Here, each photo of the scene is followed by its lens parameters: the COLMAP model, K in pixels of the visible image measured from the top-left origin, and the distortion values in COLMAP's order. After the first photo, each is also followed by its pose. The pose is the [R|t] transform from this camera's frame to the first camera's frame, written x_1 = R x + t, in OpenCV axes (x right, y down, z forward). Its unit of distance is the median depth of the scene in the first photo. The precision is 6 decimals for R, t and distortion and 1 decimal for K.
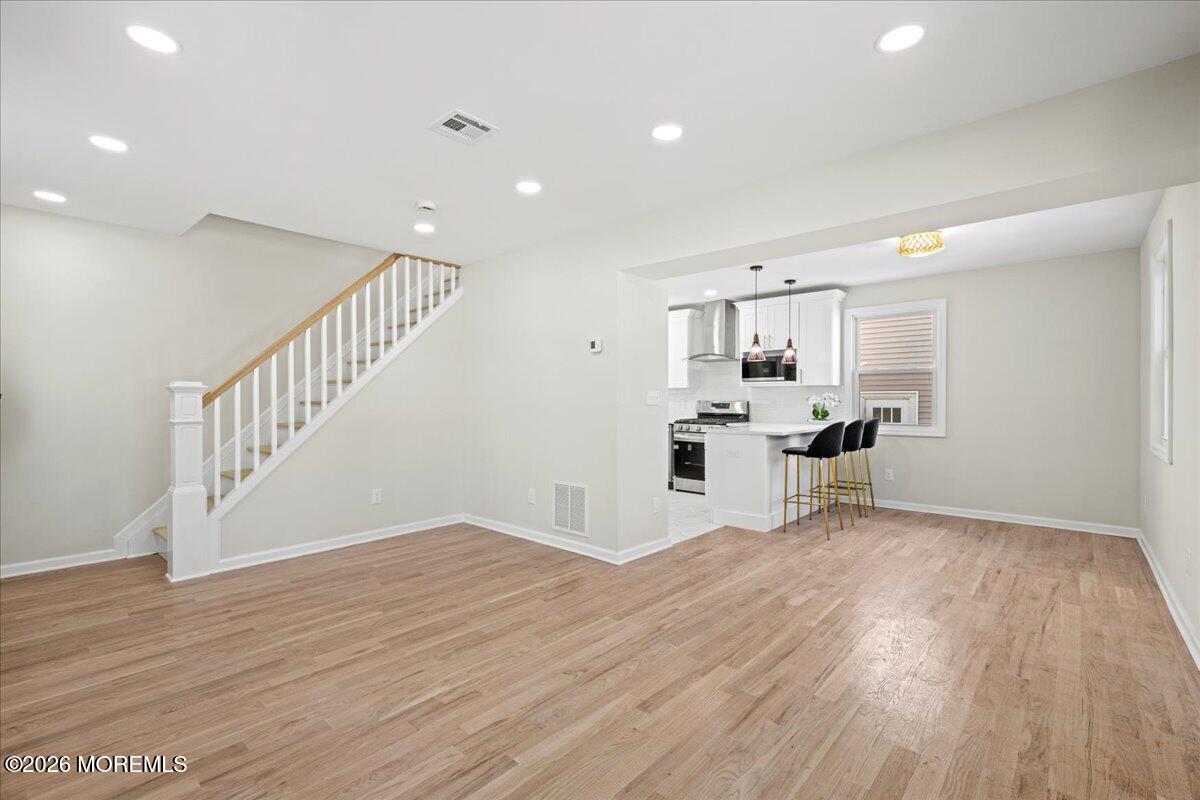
lens RADIAL K [[539.6, 0, 599.0], [0, 539.6, 394.6], [0, 0, 1]] dist [-0.000468, 0.000212]
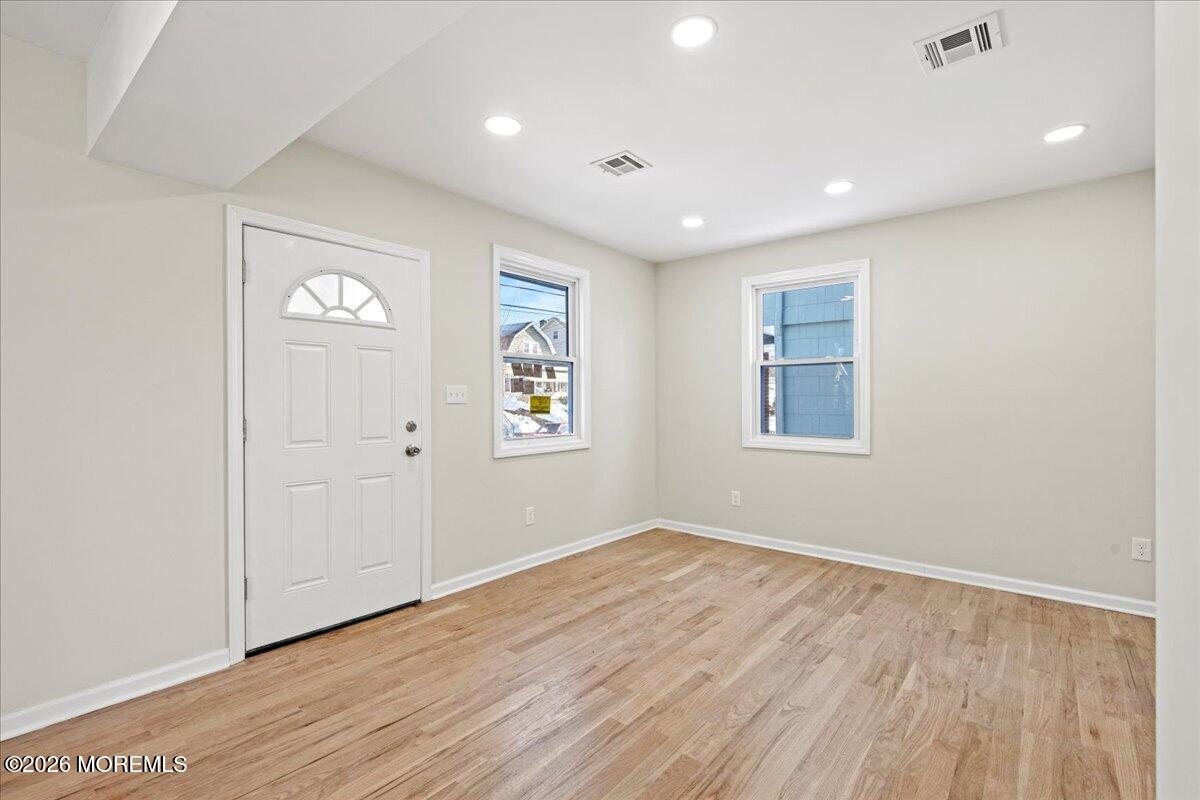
lens RADIAL K [[539.6, 0, 599.0], [0, 539.6, 394.6], [0, 0, 1]] dist [-0.000468, 0.000212]
pose [[-0.999329, -0.002110, -0.036567, 0.208261], [-0.001495, 0.999857, -0.016853, 0.006679], [0.036597, -0.016787, -0.999189, 1.261971]]
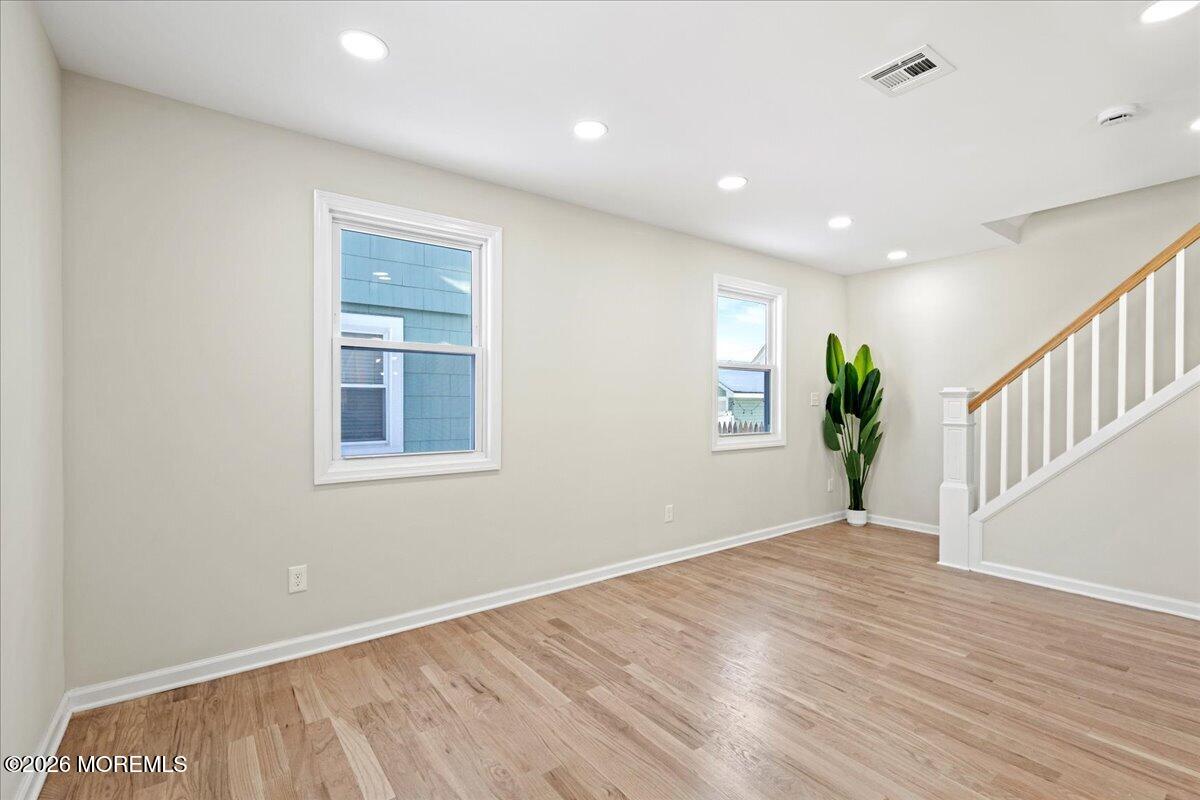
lens RADIAL K [[539.6, 0, 599.0], [0, 539.6, 394.6], [0, 0, 1]] dist [-0.000468, 0.000212]
pose [[-0.197123, -0.009280, -0.980335, 0.468402], [0.007600, 0.999911, -0.010994, -0.003541], [0.980349, -0.009618, -0.197035, 0.516919]]
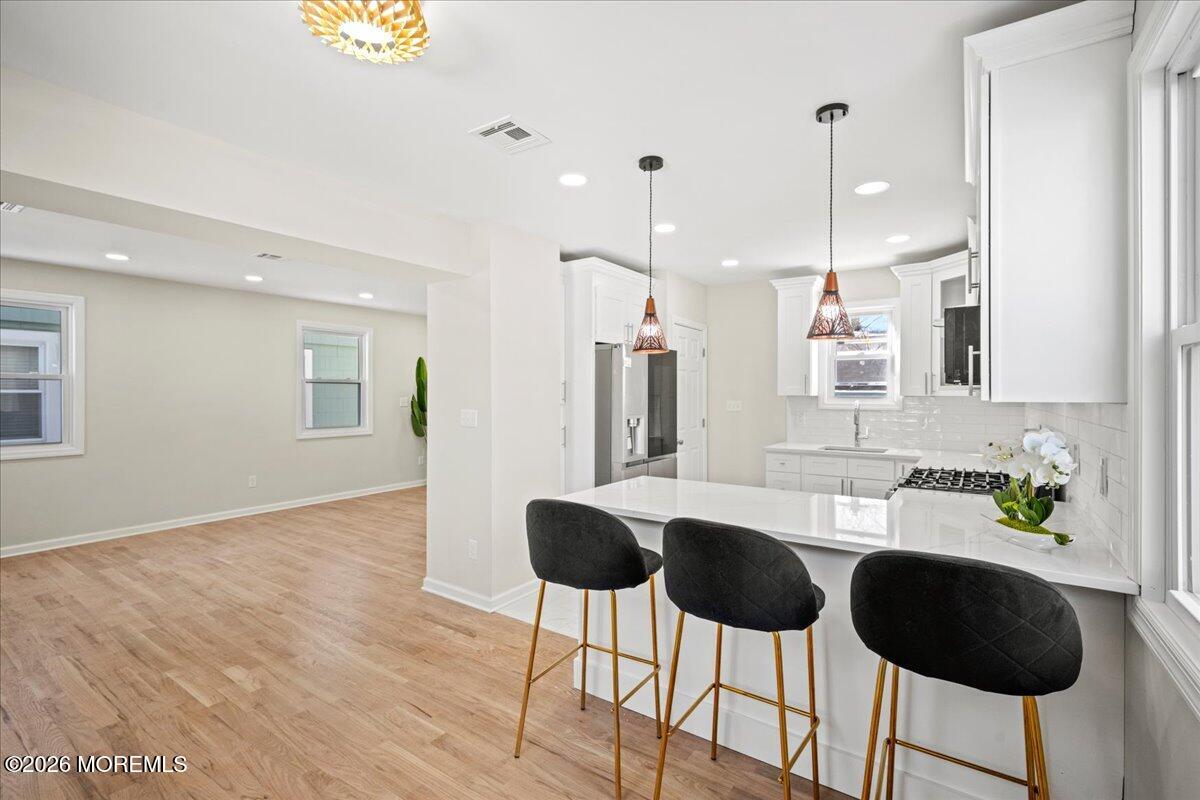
lens RADIAL K [[539.6, 0, 599.0], [0, 539.6, 394.6], [0, 0, 1]] dist [-0.000468, 0.000212]
pose [[0.117724, 0.008195, -0.993013, 1.135613], [0.007299, 0.999932, 0.009118, -0.045374], [0.993020, -0.008321, 0.117656, 1.321027]]
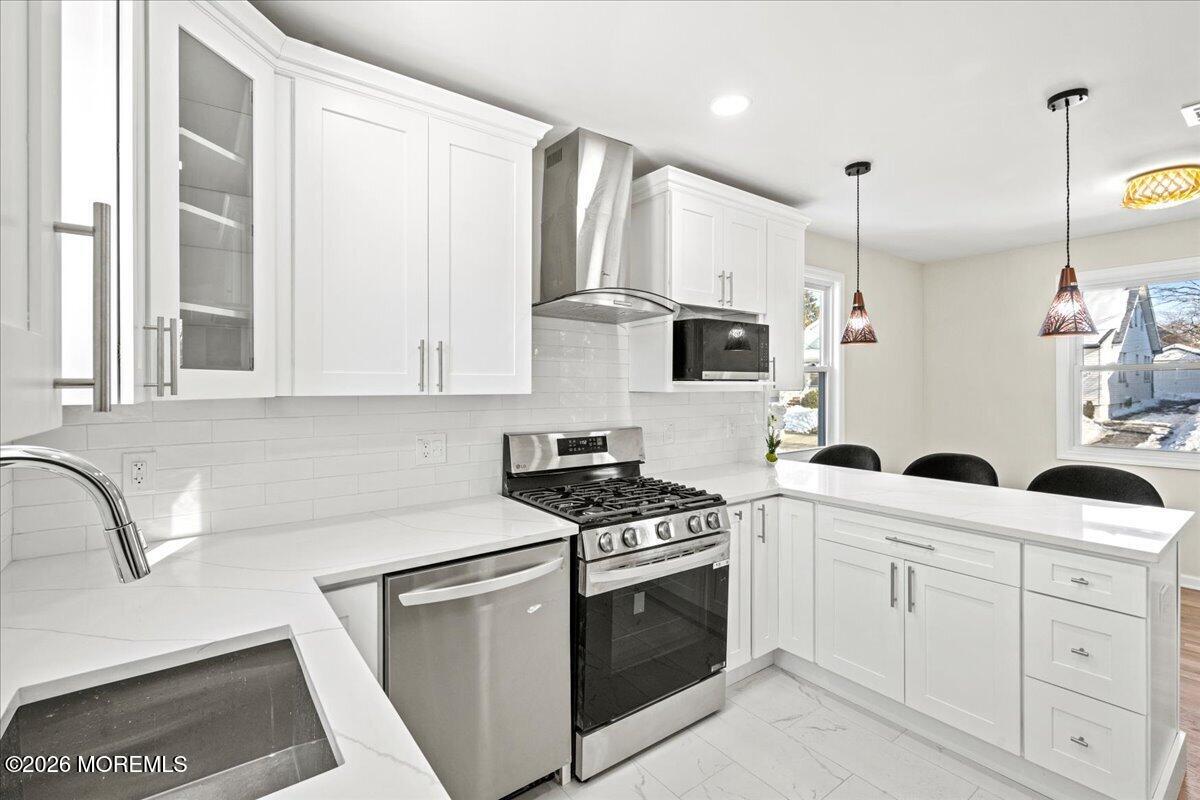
lens RADIAL K [[539.6, 0, 599.0], [0, 539.6, 394.6], [0, 0, 1]] dist [-0.000468, 0.000212]
pose [[0.204065, -0.020168, 0.978749, -0.228494], [-0.006563, 0.999737, 0.021969, -0.040125], [-0.978935, -0.010907, 0.203879, 1.846510]]
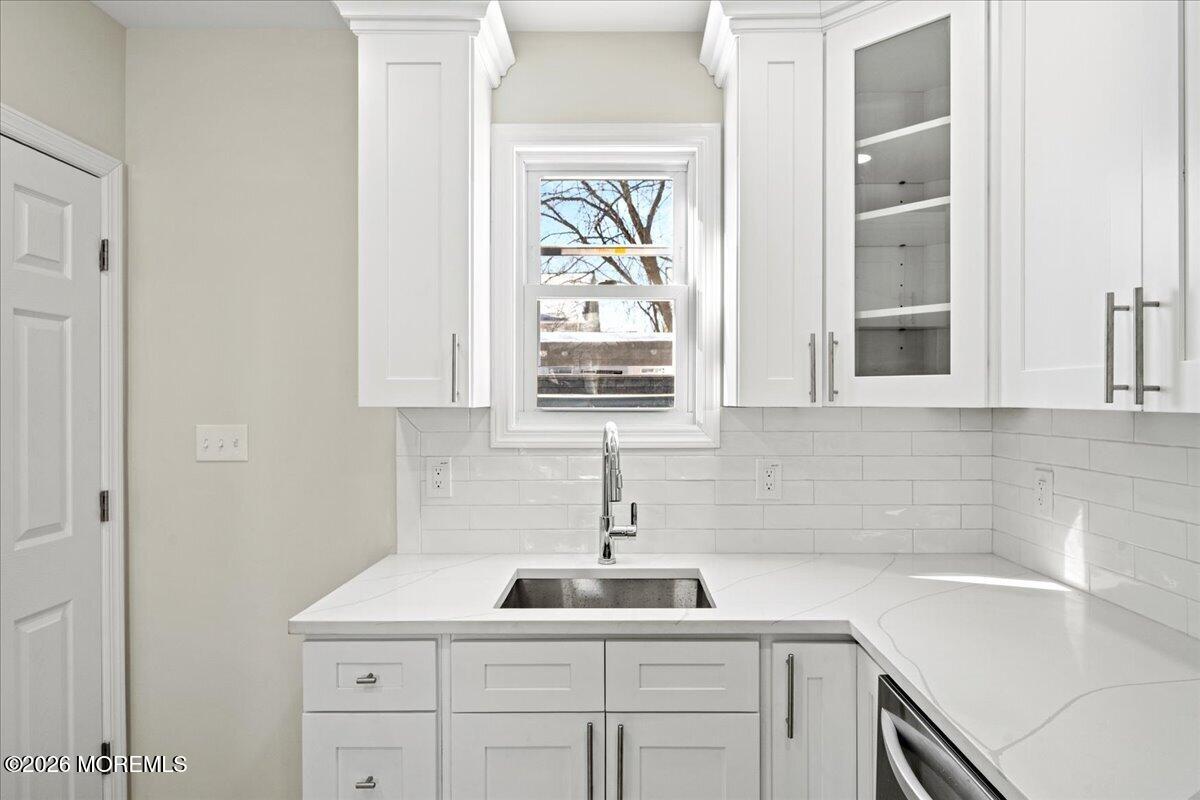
lens RADIAL K [[706.9, 0, 622.8], [0, 706.9, 401.4], [0, 0, 1]] dist [0.000198, -0.000136]
pose [[0.662650, 0.003843, -0.748920, 0.329985], [0.005066, 0.999941, 0.009613, -0.035388], [0.748912, -0.010164, 0.662591, 1.740814]]
